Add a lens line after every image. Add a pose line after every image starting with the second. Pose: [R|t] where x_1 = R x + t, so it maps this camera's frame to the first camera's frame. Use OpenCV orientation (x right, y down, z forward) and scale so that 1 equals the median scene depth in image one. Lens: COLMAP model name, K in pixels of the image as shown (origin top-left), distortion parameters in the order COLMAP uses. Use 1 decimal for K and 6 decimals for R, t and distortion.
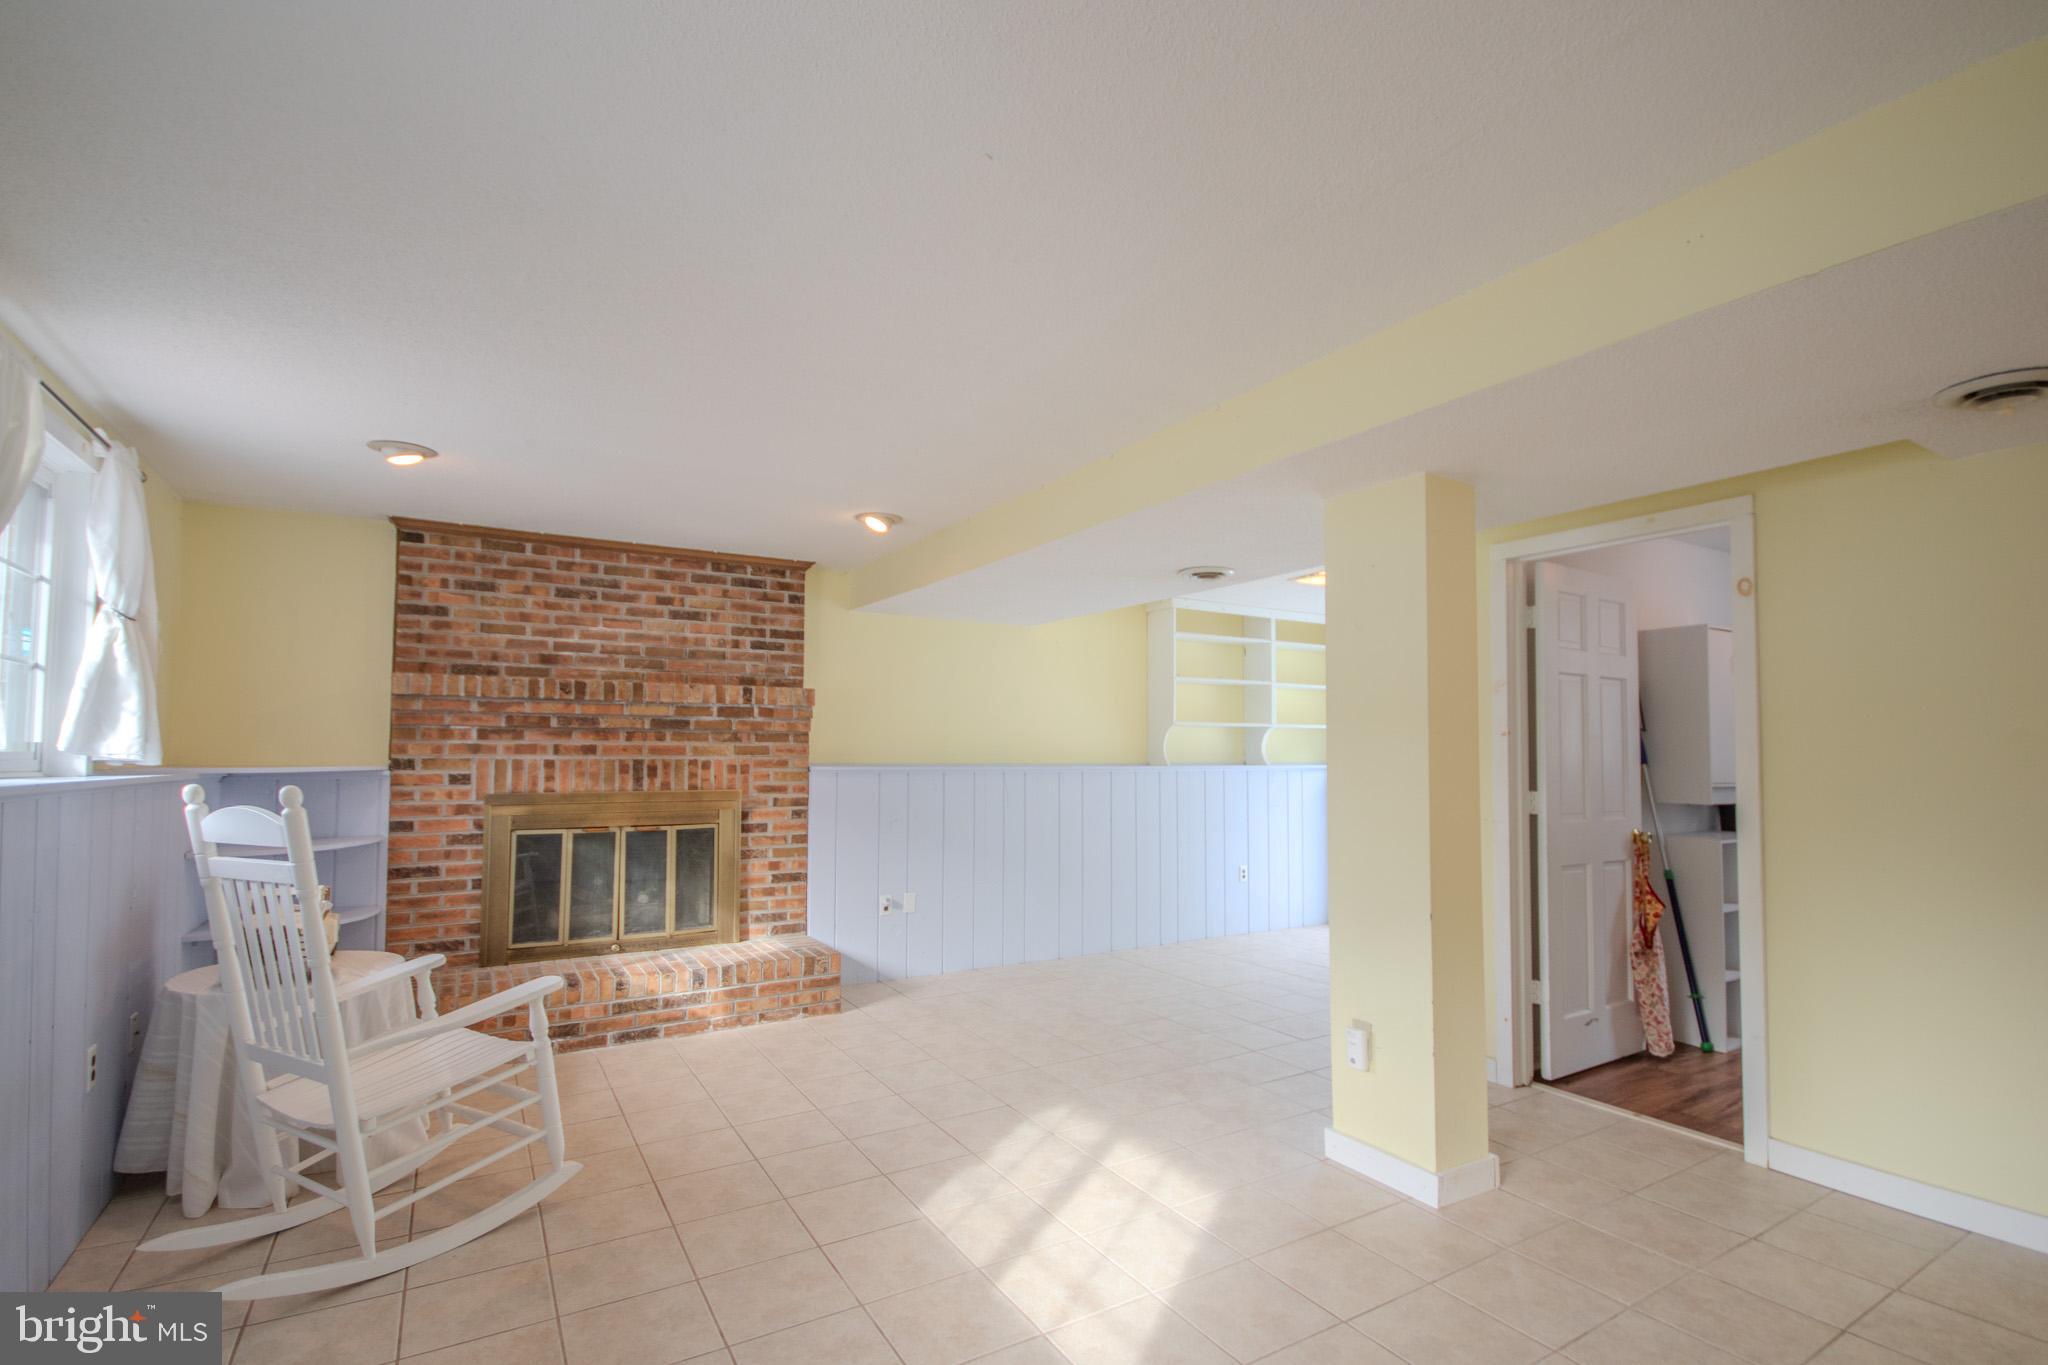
lens RADIAL K [[947.8, 0, 1059.9], [0, 947.8, 719.3], [0, 0, 1]] dist [-0.001470, -0.000221]
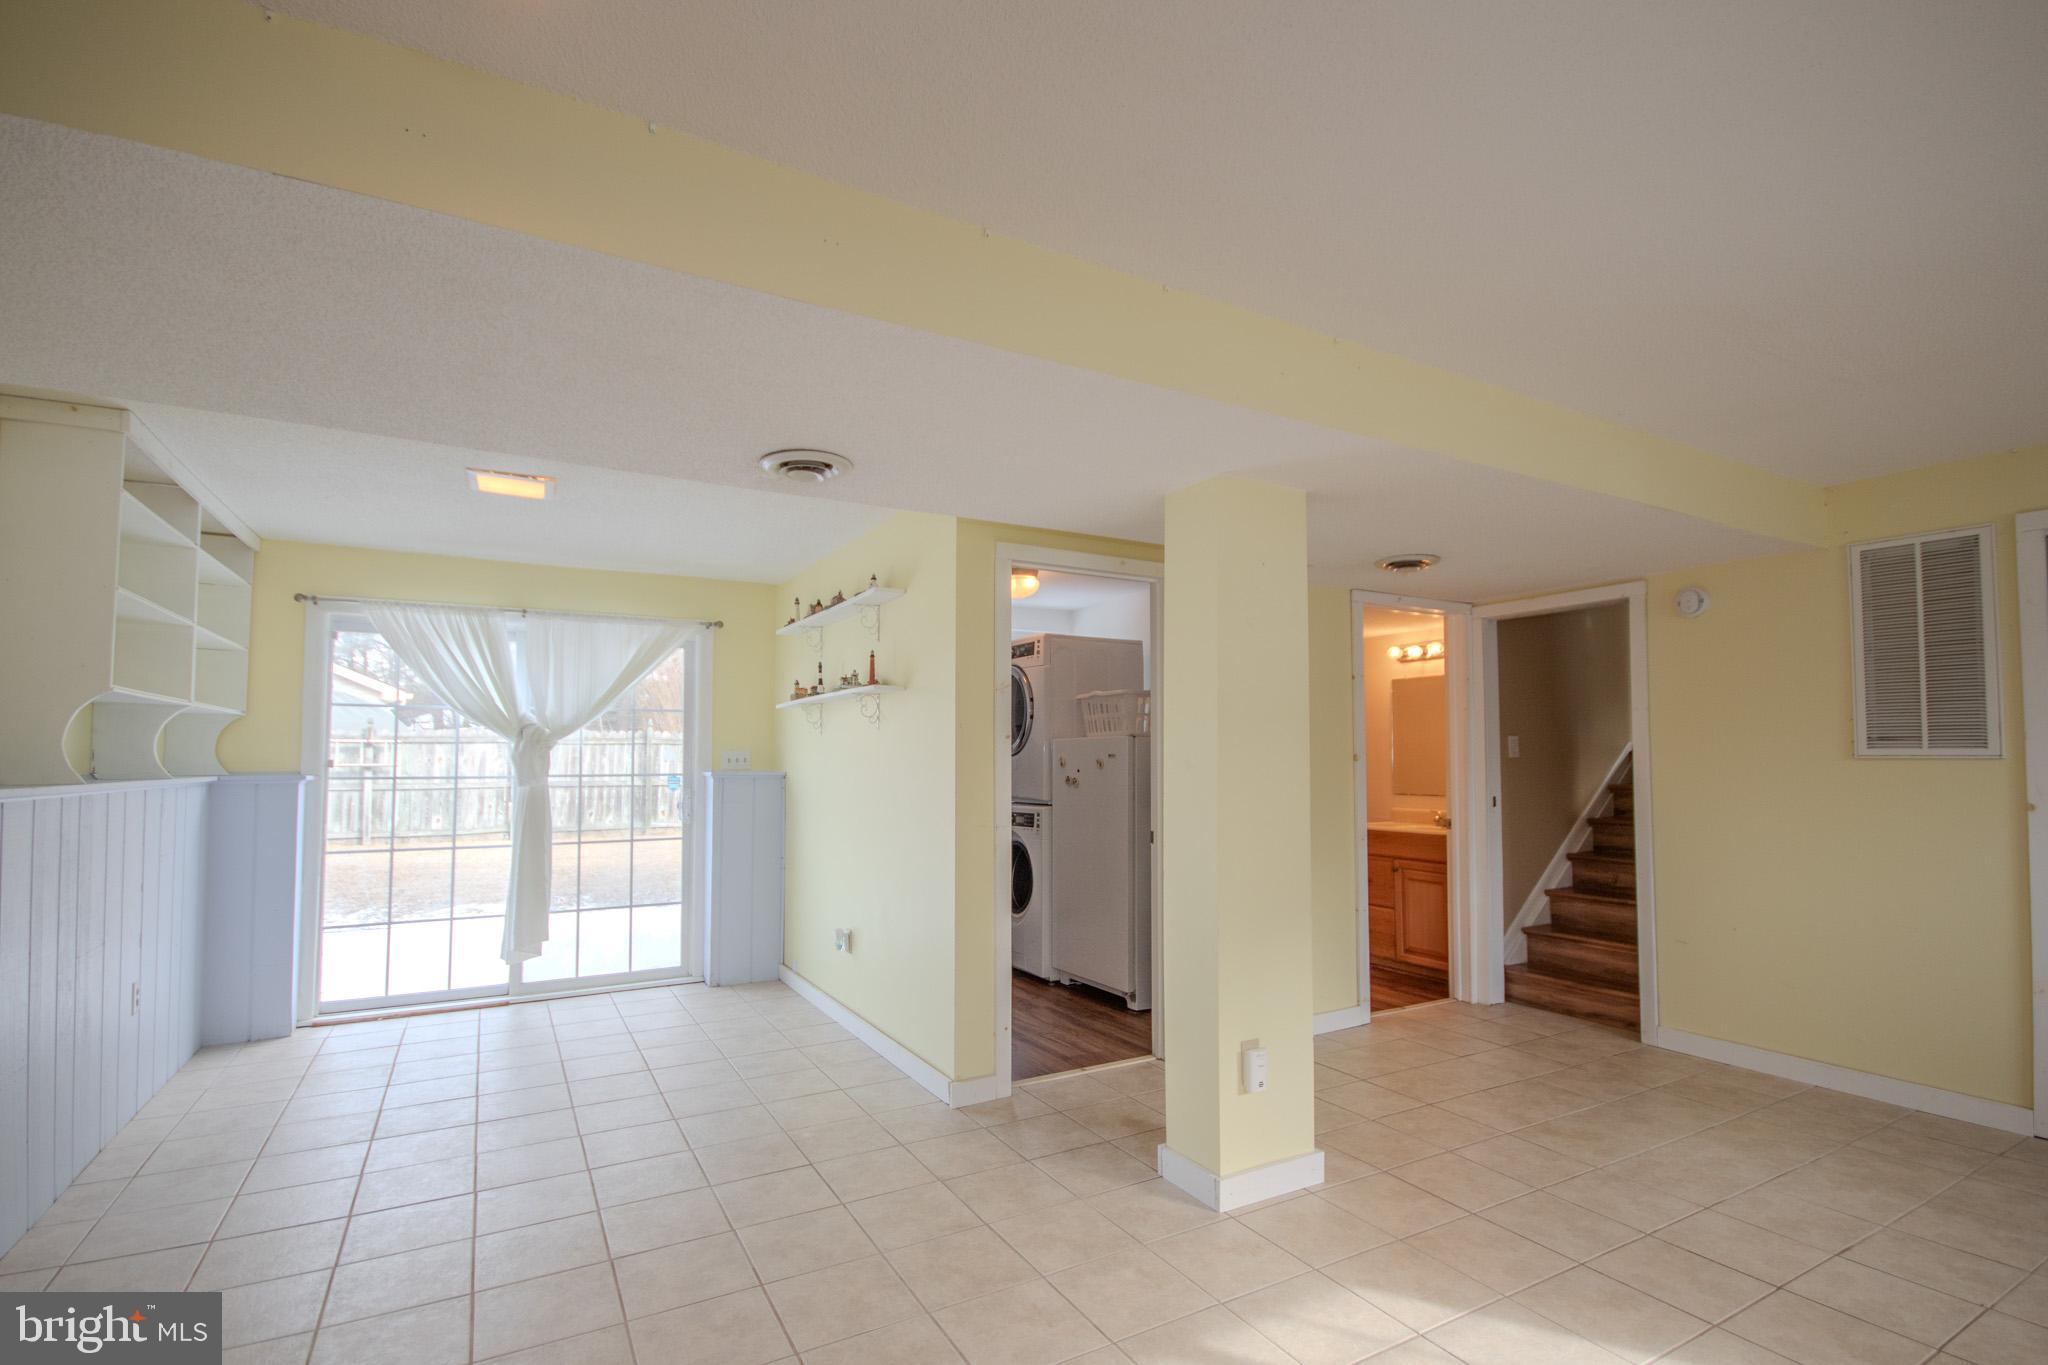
lens RADIAL K [[956.4, 0, 1021.1], [0, 956.4, 715.8], [0, 0, 1]] dist [-0.000930, 0.000024]
pose [[0.049295, 0.039387, 0.998007, -0.627758], [-0.039518, 0.998517, -0.037455, 0.040302], [-0.998002, -0.037593, 0.050778, 1.143519]]
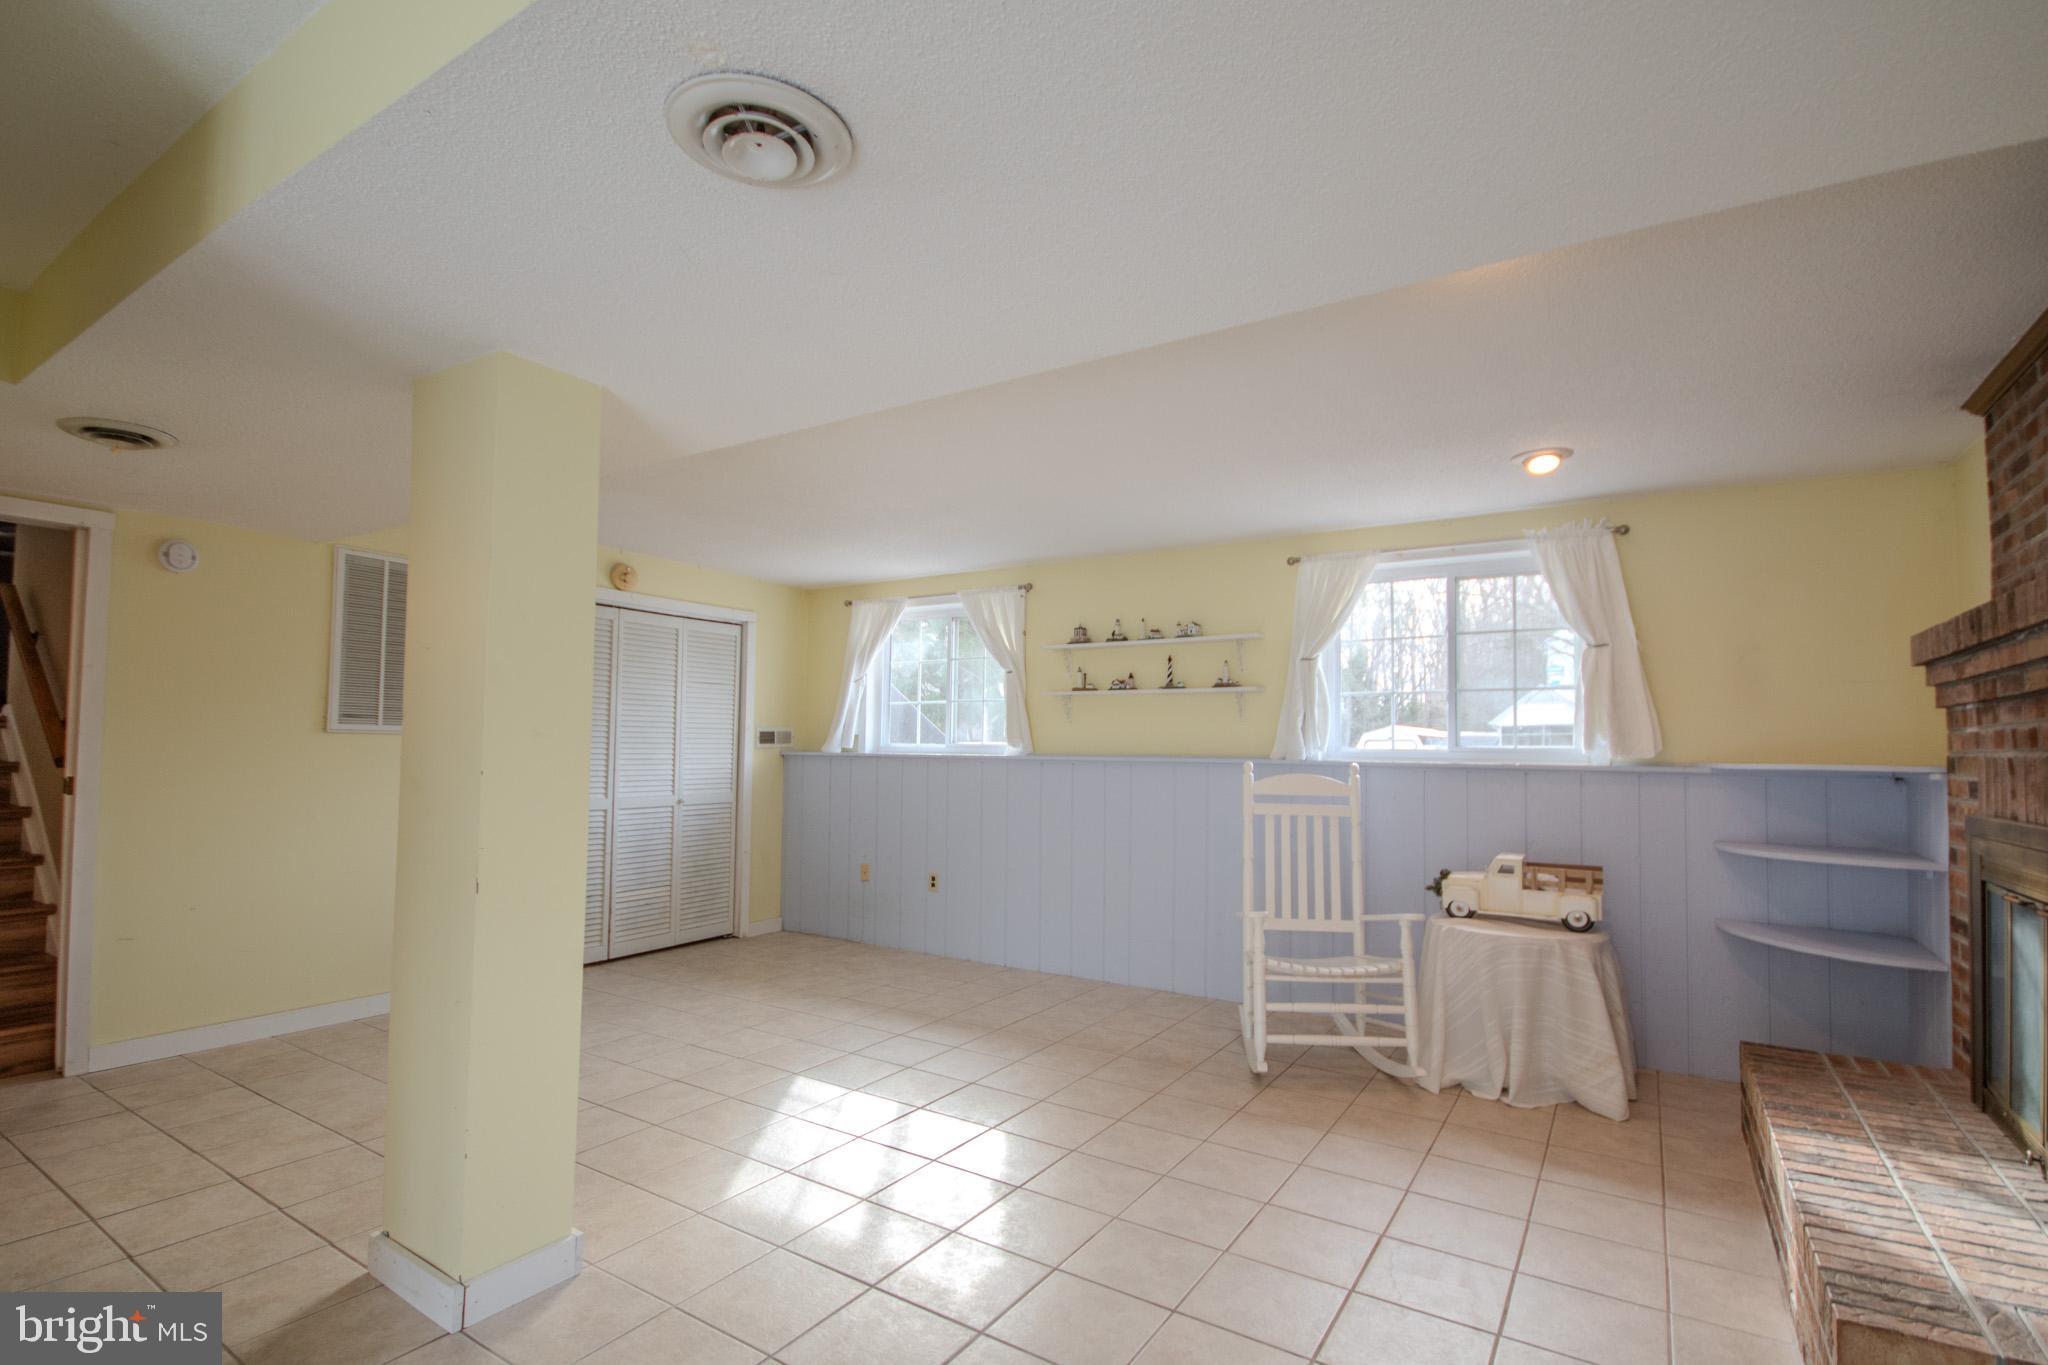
lens RADIAL K [[947.8, 0, 1059.9], [0, 947.8, 719.3], [0, 0, 1]] dist [-0.001470, -0.000221]
pose [[-0.896294, -0.033414, -0.442201, 0.281577], [-0.003329, 0.997636, -0.068637, 0.078578], [0.443449, -0.060047, -0.894286, 1.836129]]
